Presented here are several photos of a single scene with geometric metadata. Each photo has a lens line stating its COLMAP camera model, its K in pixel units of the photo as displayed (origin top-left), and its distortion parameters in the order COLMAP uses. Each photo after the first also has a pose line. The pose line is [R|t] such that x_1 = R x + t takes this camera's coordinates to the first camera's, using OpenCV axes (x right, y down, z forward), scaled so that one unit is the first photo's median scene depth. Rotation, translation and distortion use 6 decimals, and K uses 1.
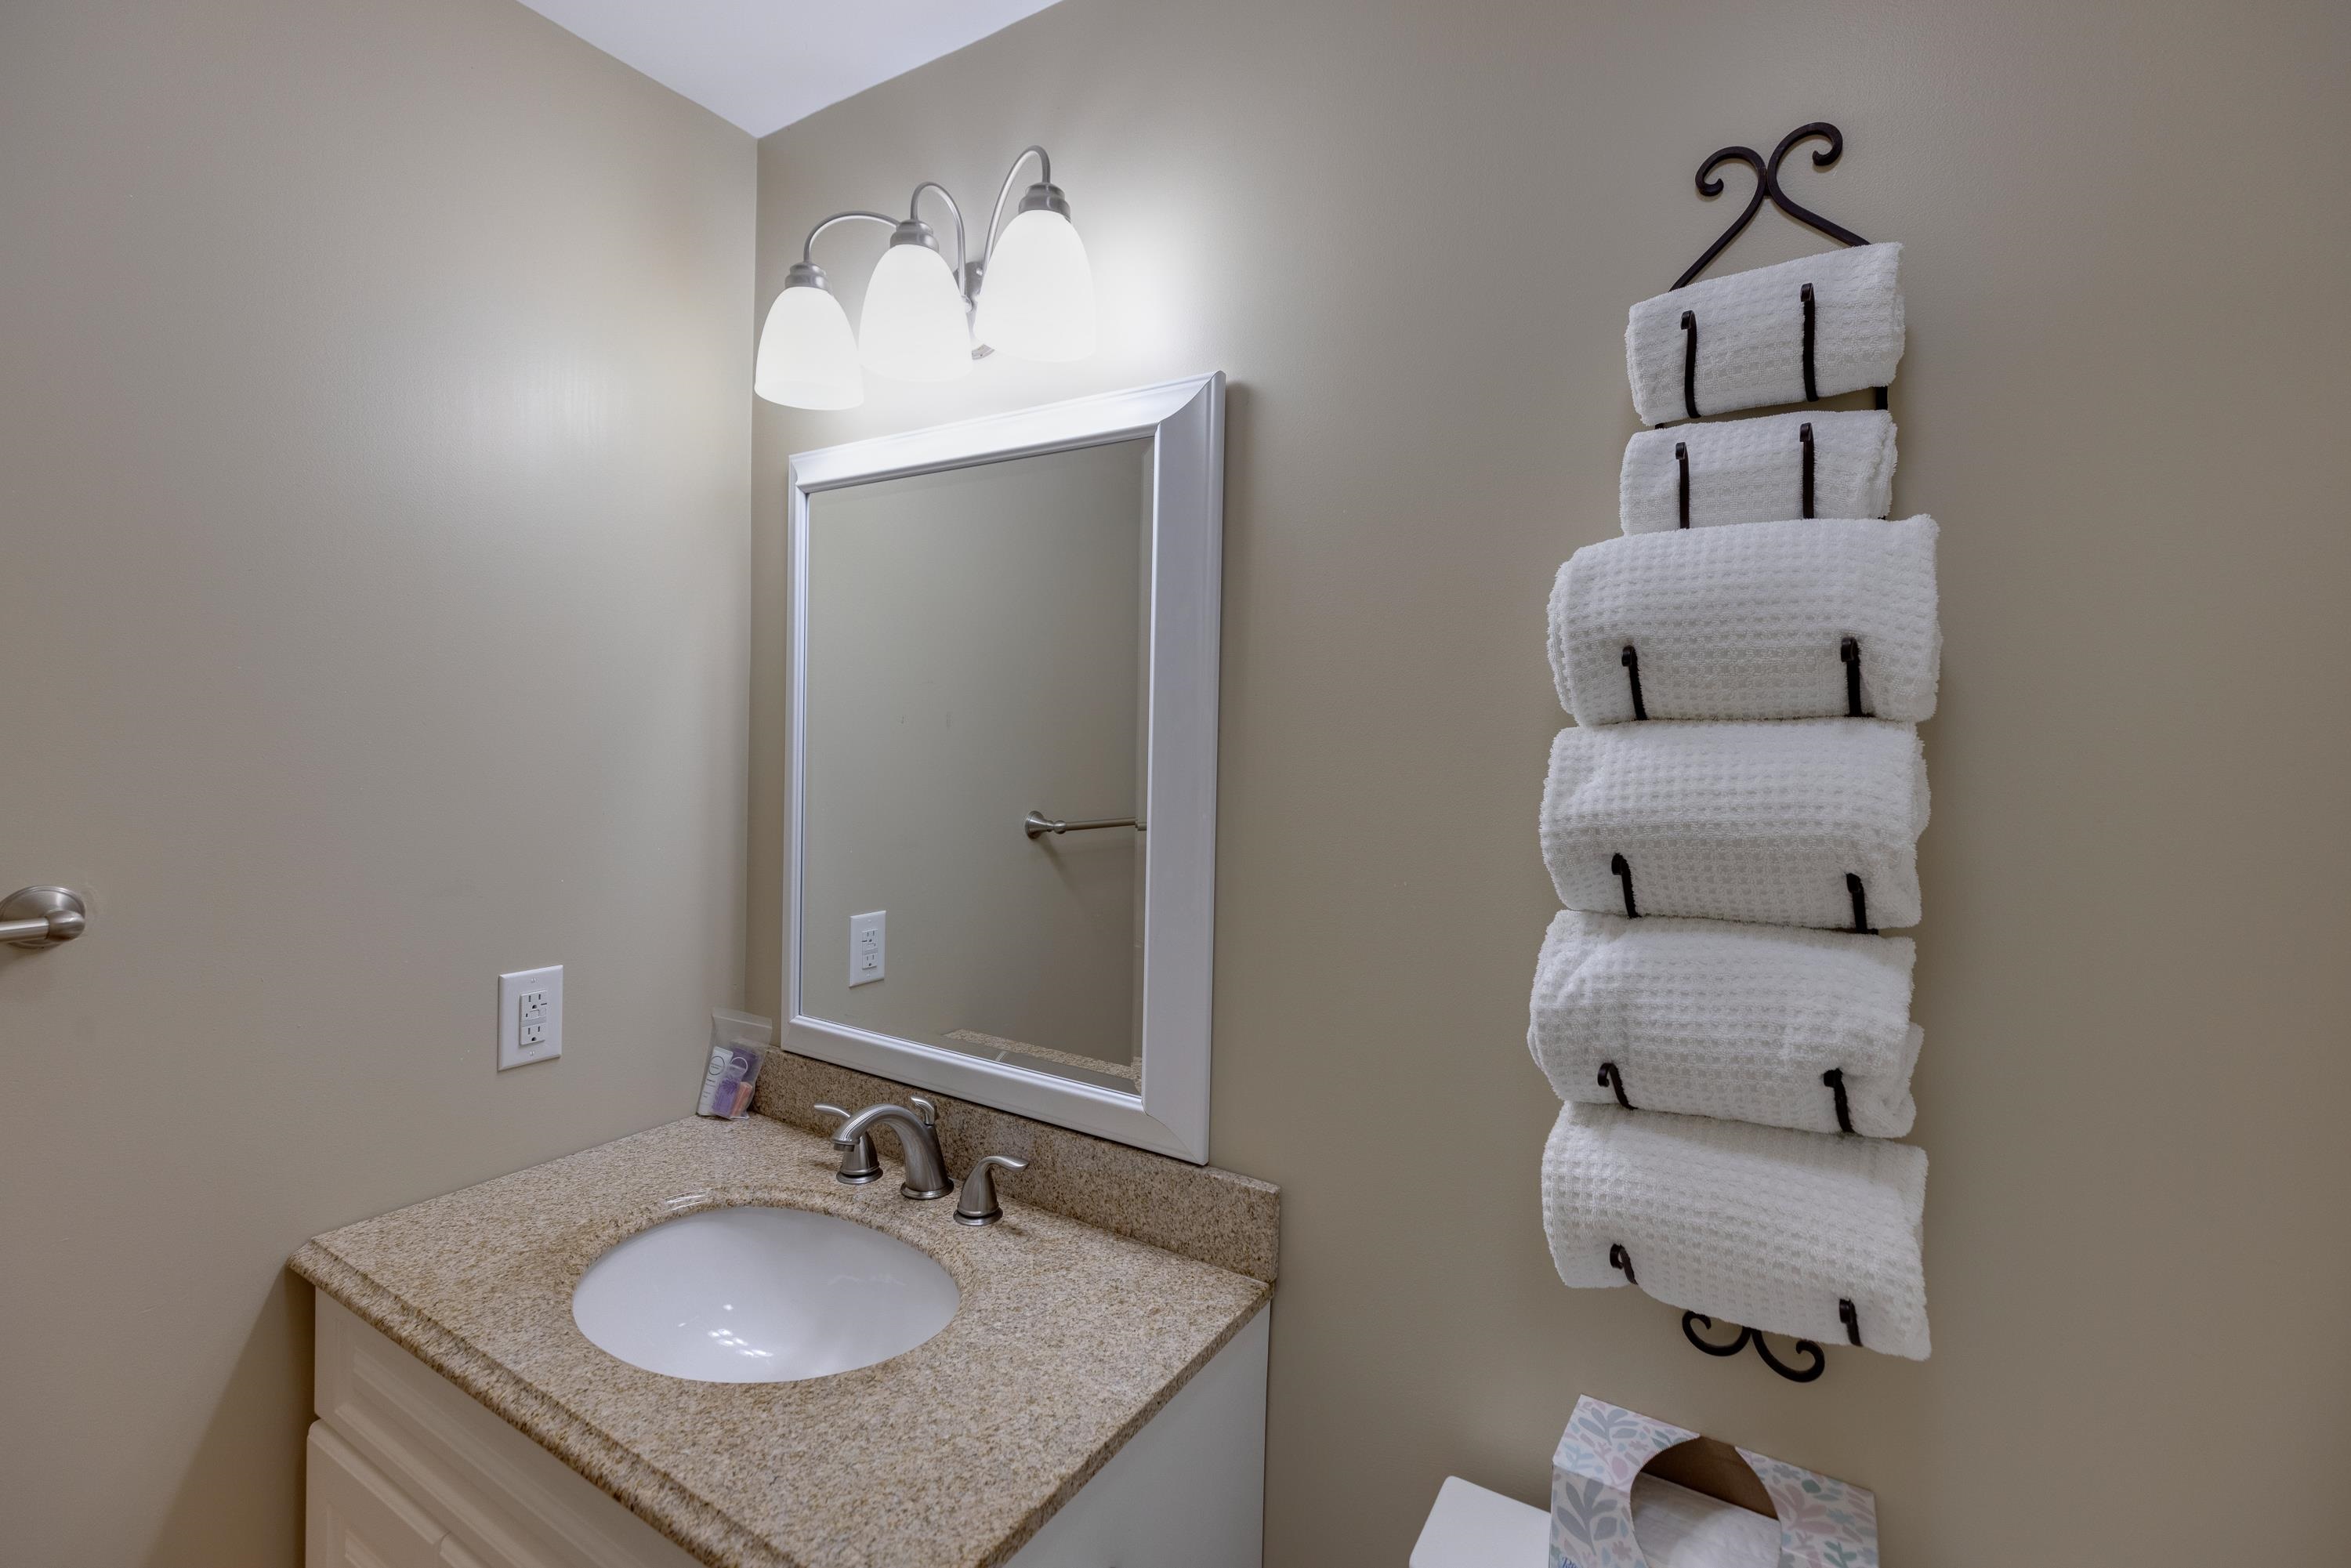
lens RADIAL K [[1056.4, 0, 1170.0], [0, 1056.4, 776.3], [0, 0, 1]] dist [-0.003455, -0.000389]
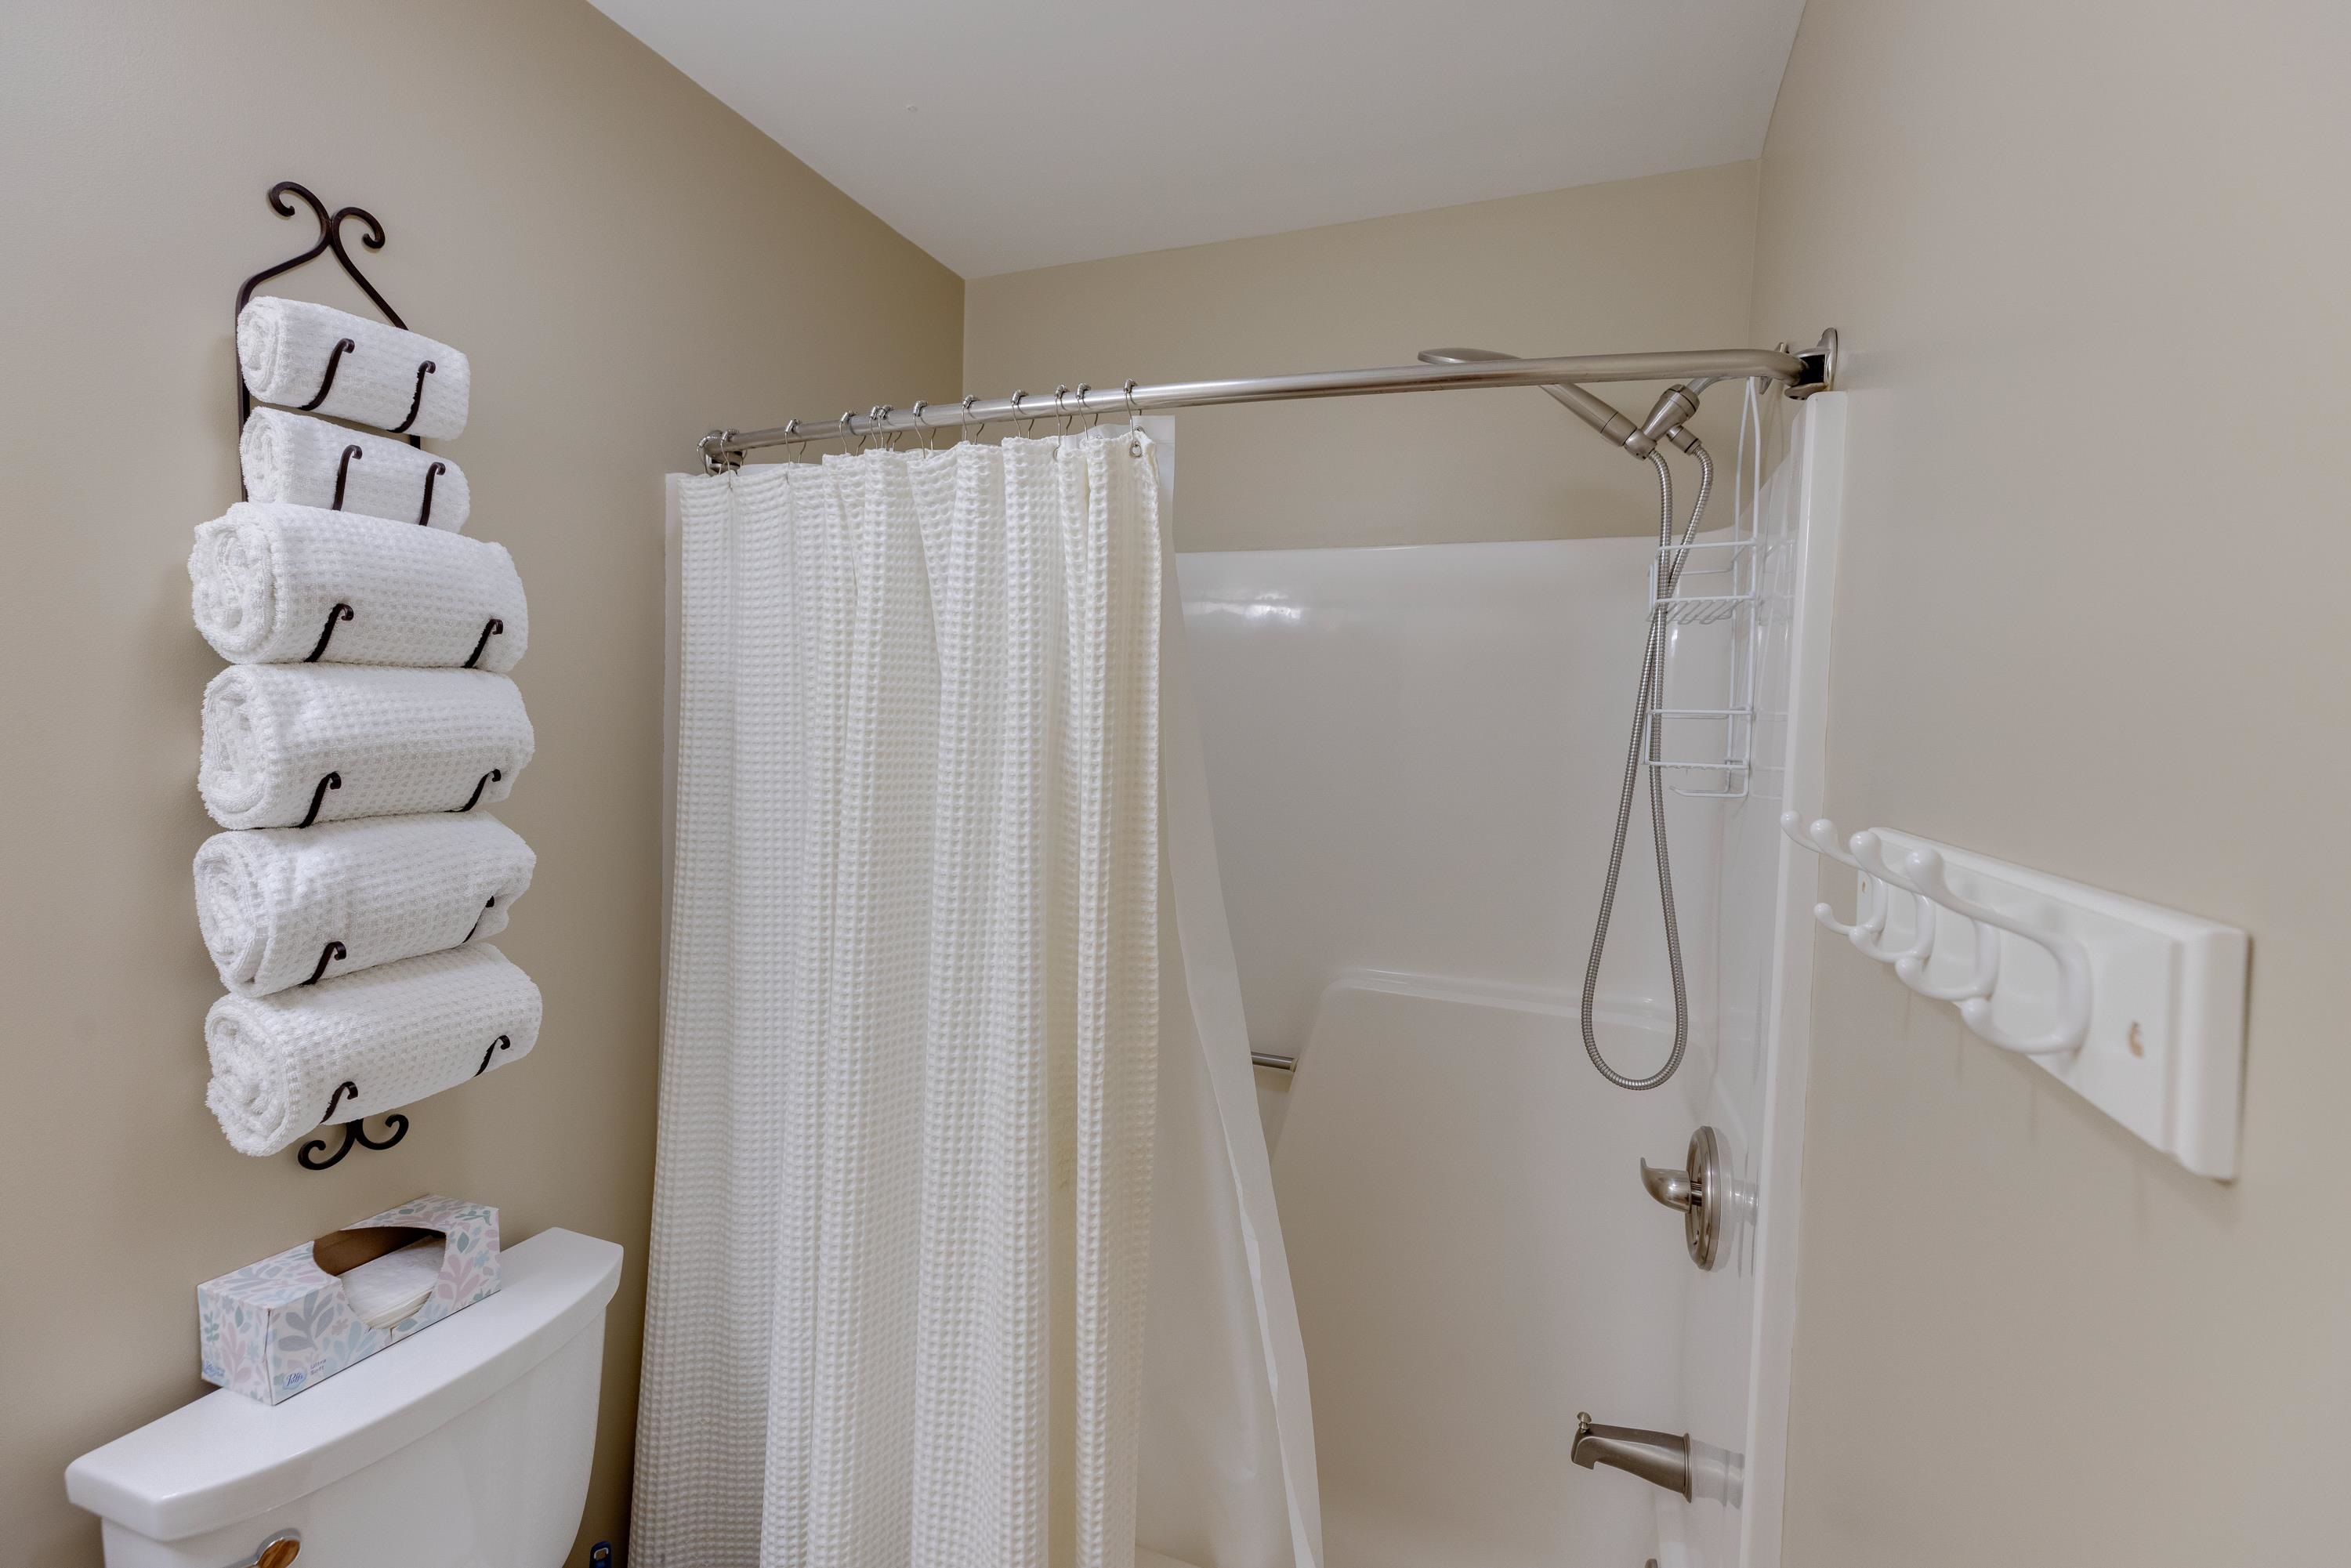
lens RADIAL K [[1056.4, 0, 1175.2], [0, 1056.4, 775.0], [0, 0, 1]] dist [-0.003455, -0.000389]
pose [[-0.200667, -0.076774, 0.976647, -0.982760], [-0.008189, 0.997021, 0.076693, -0.025313], [-0.979625, 0.007392, -0.200698, 0.287550]]
